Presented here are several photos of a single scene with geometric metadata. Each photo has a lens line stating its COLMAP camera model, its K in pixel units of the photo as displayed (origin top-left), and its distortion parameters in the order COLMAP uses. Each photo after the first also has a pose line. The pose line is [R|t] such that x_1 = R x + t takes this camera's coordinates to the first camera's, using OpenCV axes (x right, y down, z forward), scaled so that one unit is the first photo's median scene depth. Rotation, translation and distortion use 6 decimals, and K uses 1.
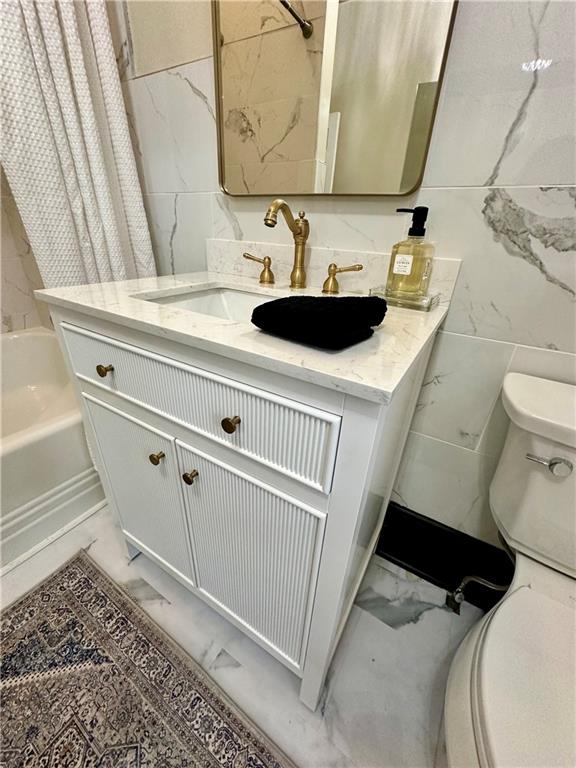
lens RADIAL K [[304.5, 0, 287.6], [0, 304.5, 384.4], [0, 0, 1]] dist [-0.003035, 0.000922]
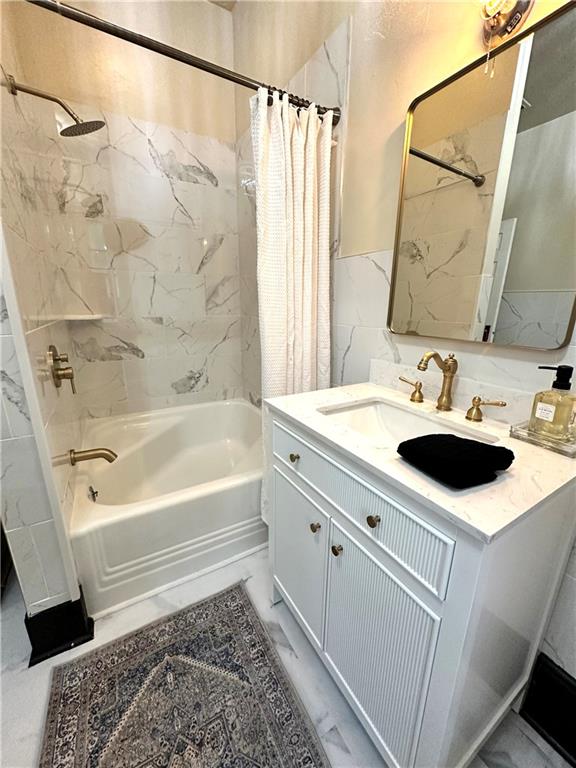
lens RADIAL K [[304.5, 0, 290.6], [0, 304.5, 384.4], [0, 0, 1]] dist [-0.003035, 0.000922]
pose [[0.886347, 0.084935, -0.455164, 0.038375], [-0.184675, 0.966305, -0.179305, -0.094715], [0.424598, 0.242984, 0.872167, -0.335166]]
